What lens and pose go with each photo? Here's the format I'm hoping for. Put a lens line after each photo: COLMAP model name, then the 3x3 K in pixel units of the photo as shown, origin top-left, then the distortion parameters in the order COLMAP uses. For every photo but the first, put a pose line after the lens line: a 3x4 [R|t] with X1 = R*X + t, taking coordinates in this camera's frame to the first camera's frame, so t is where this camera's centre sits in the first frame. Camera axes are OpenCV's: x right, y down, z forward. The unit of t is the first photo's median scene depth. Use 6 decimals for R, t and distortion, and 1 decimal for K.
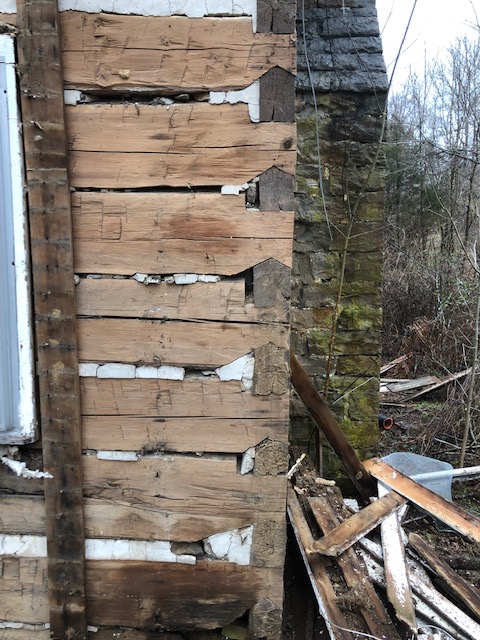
lens RADIAL K [[539.8, 0, 240.0], [0, 539.8, 320.0], [0, 0, 1]] dist [0.014826, 0.031450]
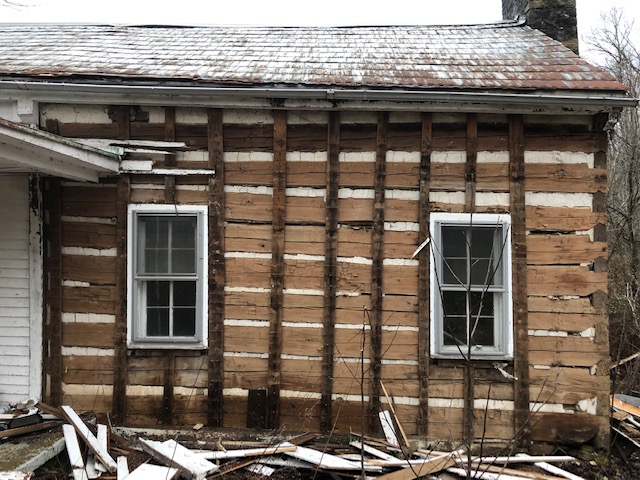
lens RADIAL K [[539.8, 0, 320.0], [0, 539.8, 240.0], [0, 0, 1]] dist [0.014826, 0.031450]
pose [[0.999957, 0.000698, 0.009225, -1.319963], [0.000969, 0.983752, -0.179529, 0.121416], [-0.009200, 0.179530, 0.983709, -1.642293]]
